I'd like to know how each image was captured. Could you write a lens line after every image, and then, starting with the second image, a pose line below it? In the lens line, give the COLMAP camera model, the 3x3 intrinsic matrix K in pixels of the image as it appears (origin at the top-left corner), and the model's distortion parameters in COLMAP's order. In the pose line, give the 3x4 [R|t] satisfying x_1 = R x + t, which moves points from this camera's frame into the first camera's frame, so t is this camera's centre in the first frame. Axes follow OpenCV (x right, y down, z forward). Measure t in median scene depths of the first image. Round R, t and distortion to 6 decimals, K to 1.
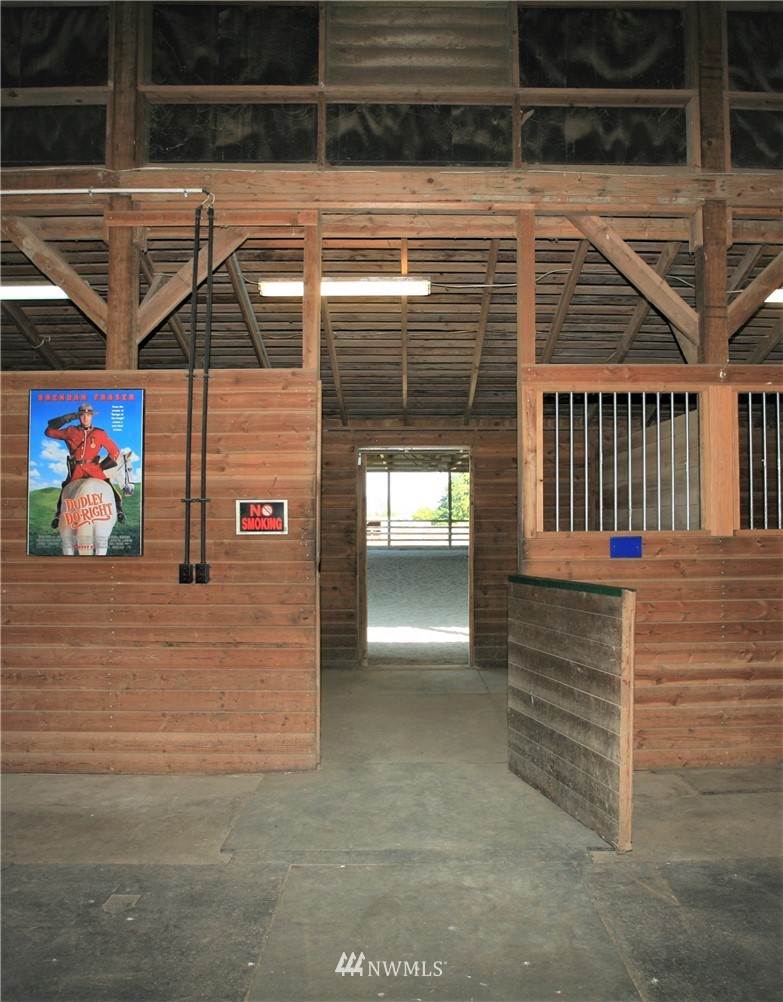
lens RADIAL K [[681.2, 0, 391.5], [0, 681.2, 507.3], [0, 0, 1]] dist [0.004668, -0.000381]
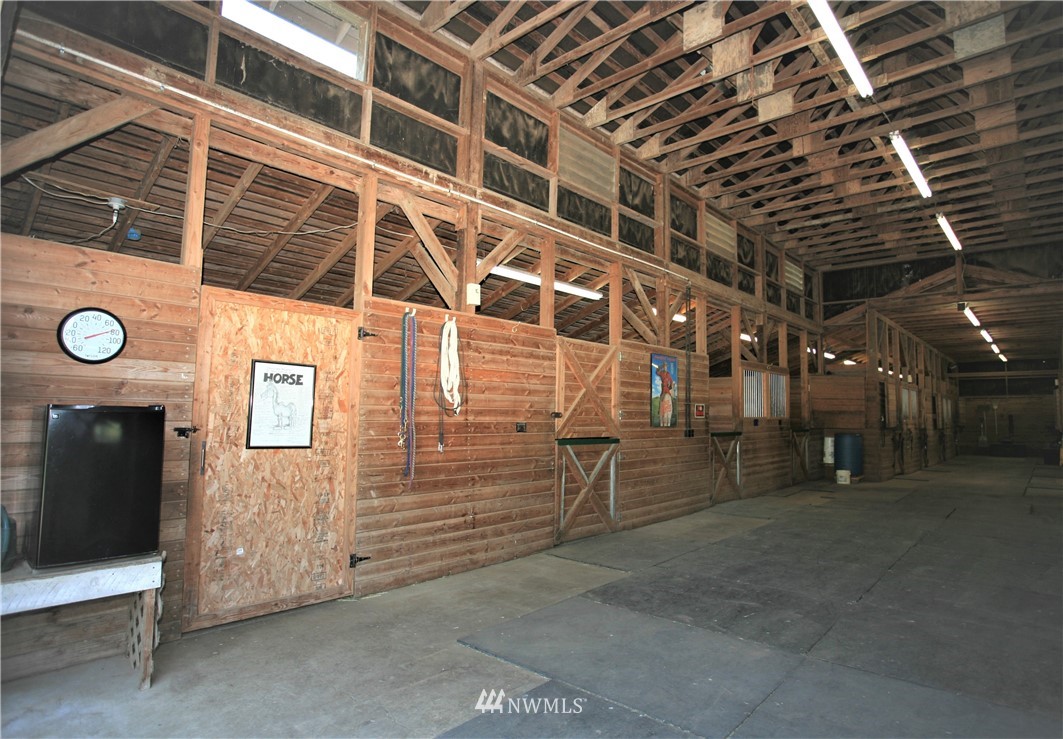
lens RADIAL K [[588.7, 0, 534.1], [0, 588.7, 362.9], [0, 0, 1]] dist [-0.029444, -0.000270]
pose [[0.683111, 0.073349, 0.726622, -2.224402], [-0.033653, 0.997048, -0.069010, 0.008003], [-0.729539, 0.022688, 0.683563, -0.050297]]
